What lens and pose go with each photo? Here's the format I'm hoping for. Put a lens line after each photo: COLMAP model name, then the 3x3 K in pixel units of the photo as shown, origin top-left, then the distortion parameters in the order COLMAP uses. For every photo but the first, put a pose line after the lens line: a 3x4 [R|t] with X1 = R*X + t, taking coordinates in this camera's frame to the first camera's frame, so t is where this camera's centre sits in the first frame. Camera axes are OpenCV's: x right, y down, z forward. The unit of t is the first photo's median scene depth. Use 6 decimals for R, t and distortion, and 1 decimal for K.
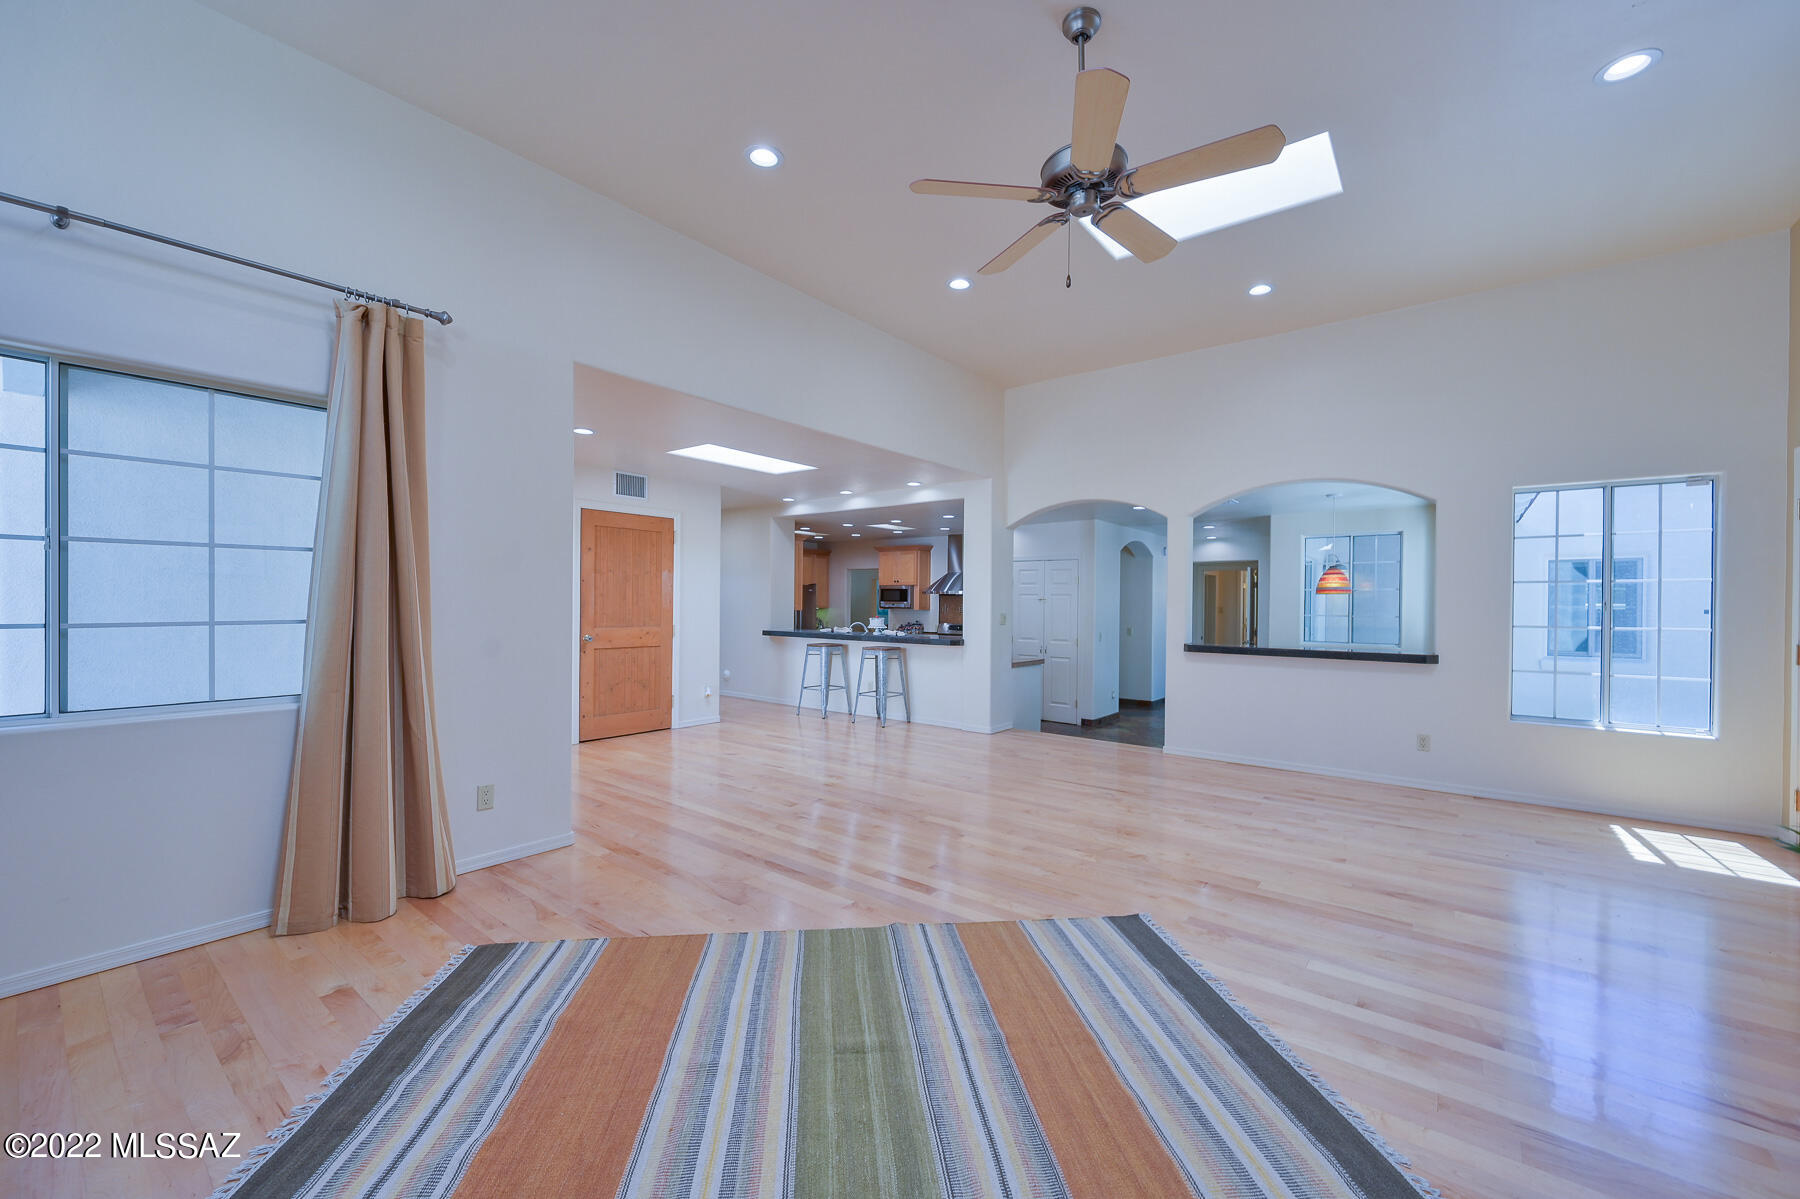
lens RADIAL K [[708.8, 0, 892.1], [0, 708.8, 606.2], [0, 0, 1]] dist [-0.000894, 0.000324]
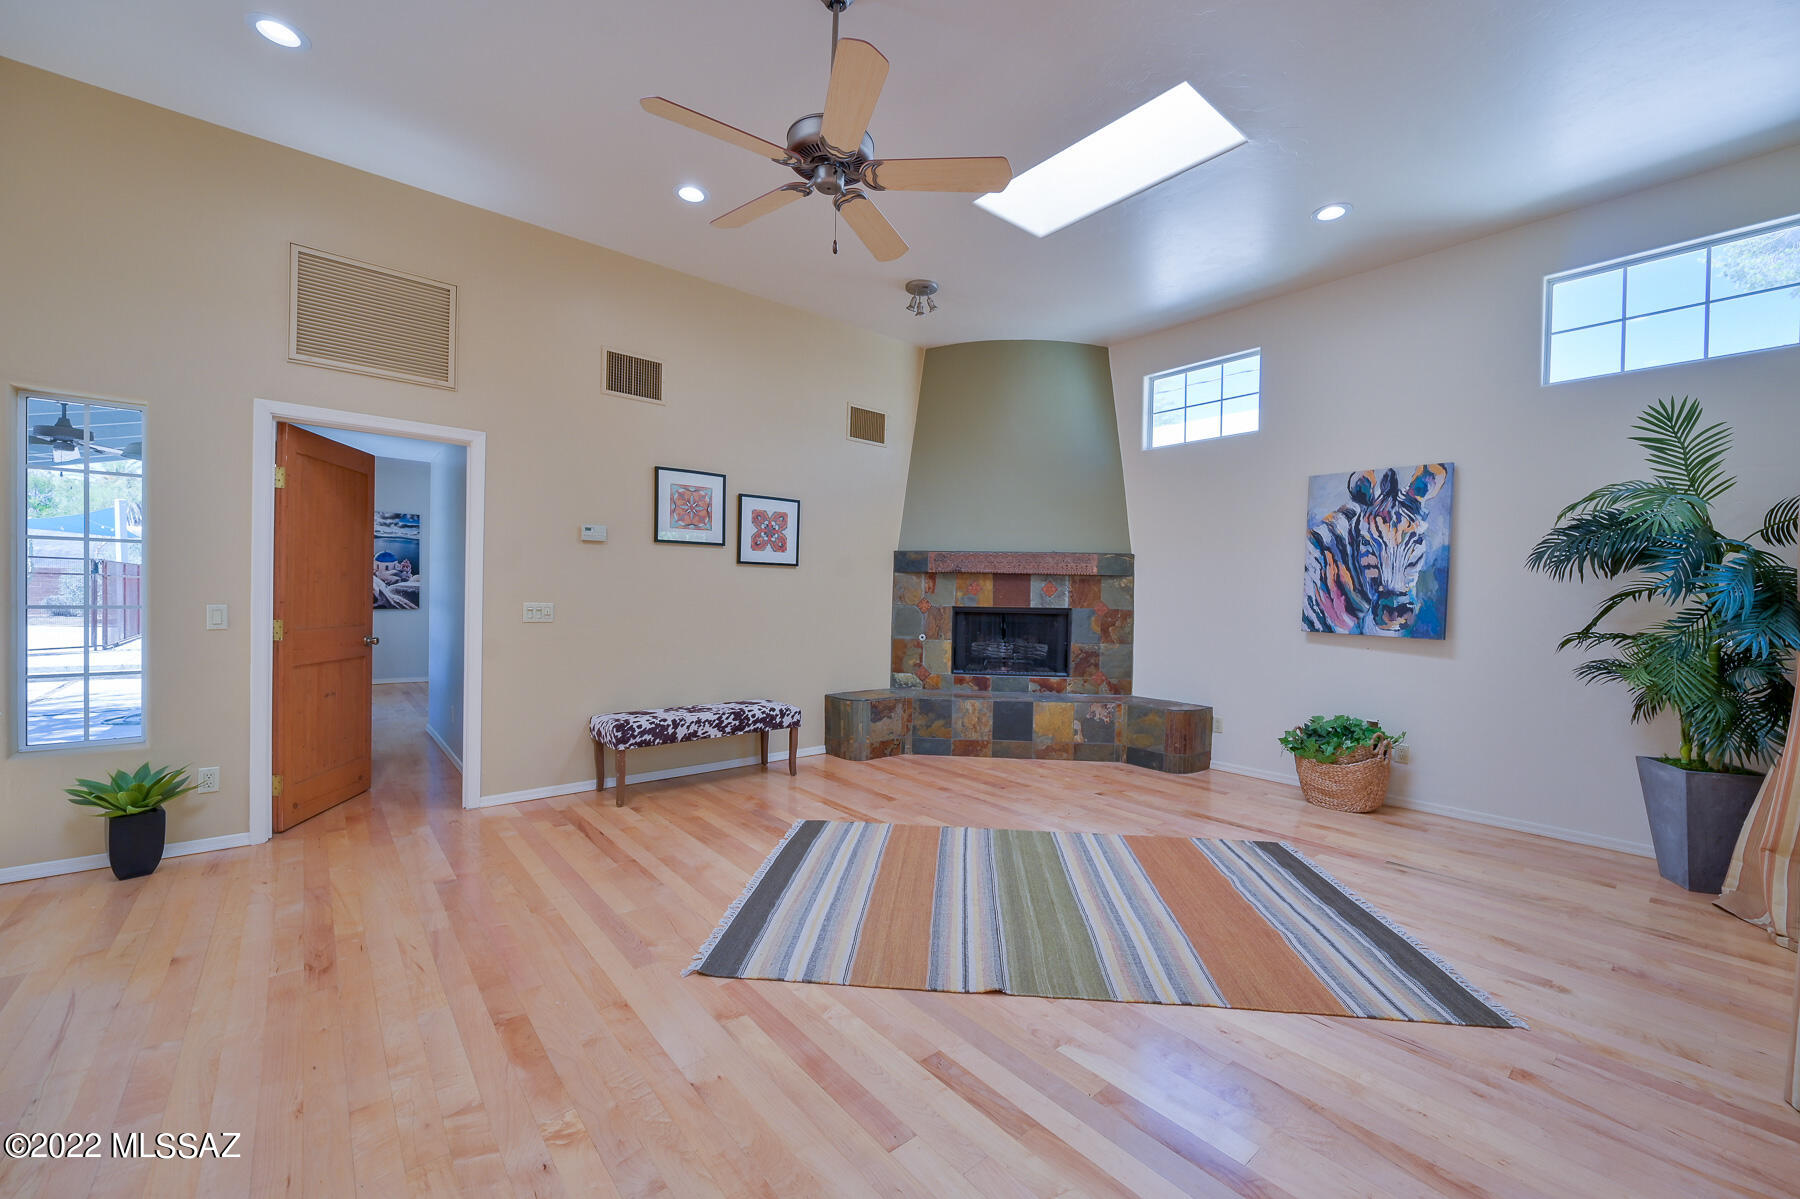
lens RADIAL K [[708.8, 0, 897.3], [0, 708.8, 603.8], [0, 0, 1]] dist [-0.000894, 0.000324]
pose [[-0.980370, -0.027195, 0.195280, -0.025118], [-0.023205, 0.999473, 0.022690, -0.011257], [-0.195795, 0.017713, -0.980485, 1.621958]]
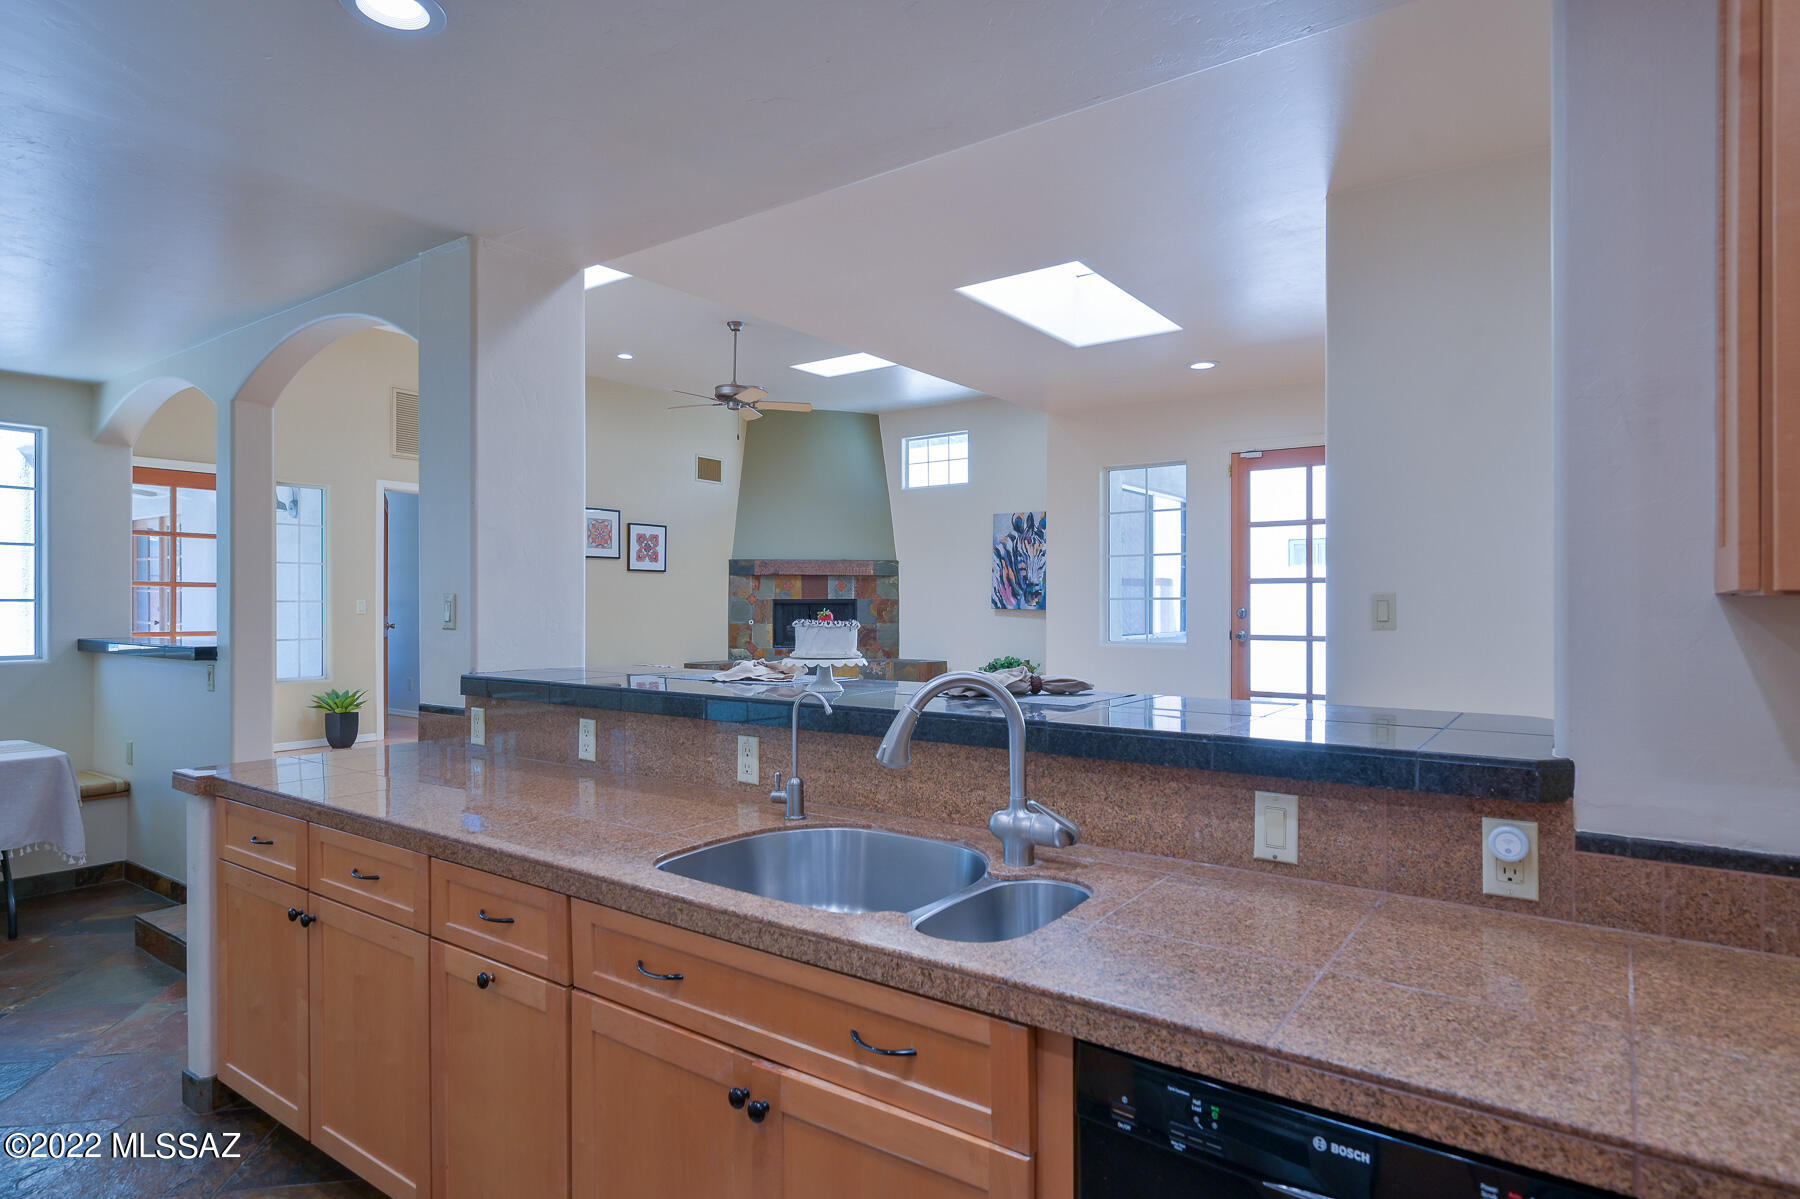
lens RADIAL K [[979.1, 0, 908.9], [0, 979.1, 602.2], [0, 0, 1]] dist [-0.003402, -0.001871]
pose [[-0.997953, -0.005974, -0.063666, -0.072646], [-0.006483, 0.999949, 0.007803, 0.014846], [0.063616, 0.008200, -0.997941, 3.403230]]
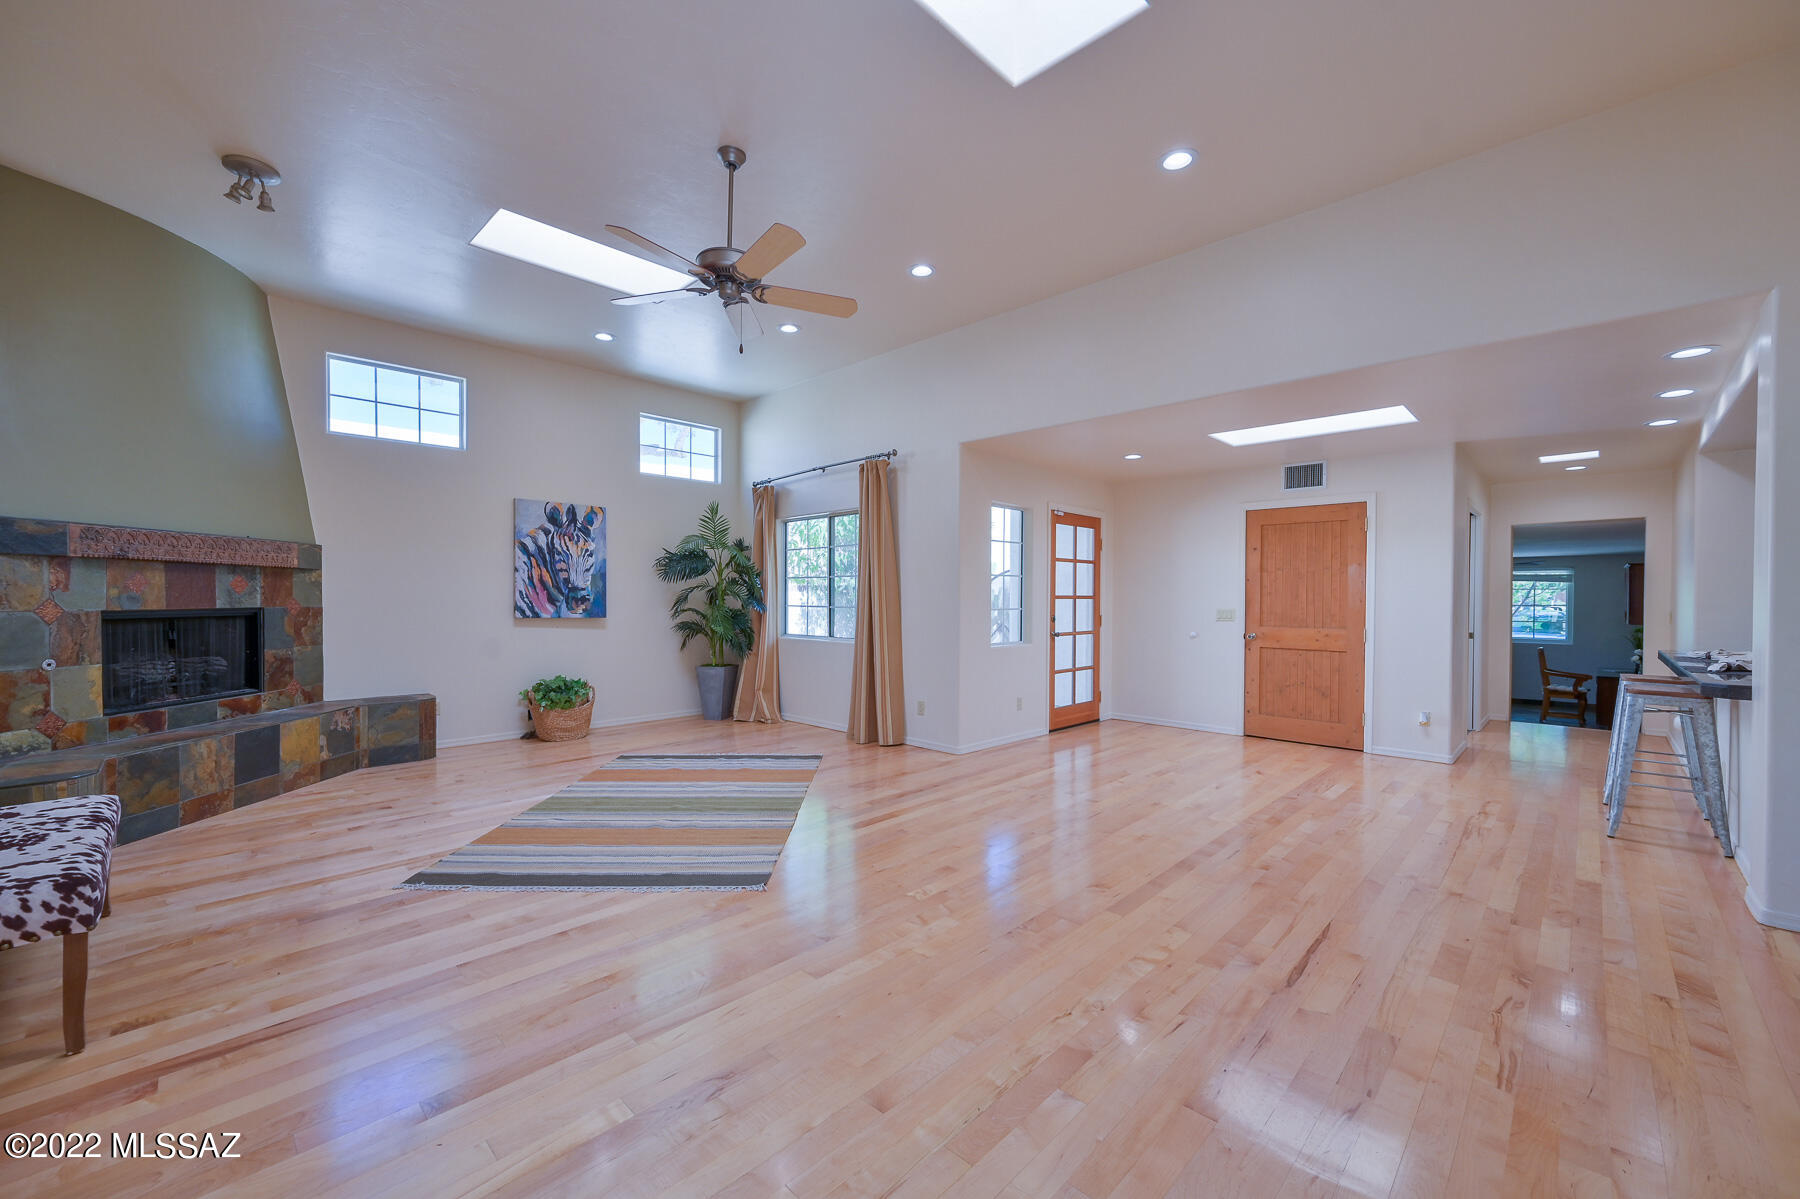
lens RADIAL K [[708.8, 0, 911.4], [0, 708.8, 601.1], [0, 0, 1]] dist [-0.000894, 0.000324]
pose [[-0.084166, -0.000668, -0.996451, 1.302238], [-0.012392, 0.999923, 0.000376, 0.000708], [0.996375, 0.012380, -0.084168, 1.214377]]
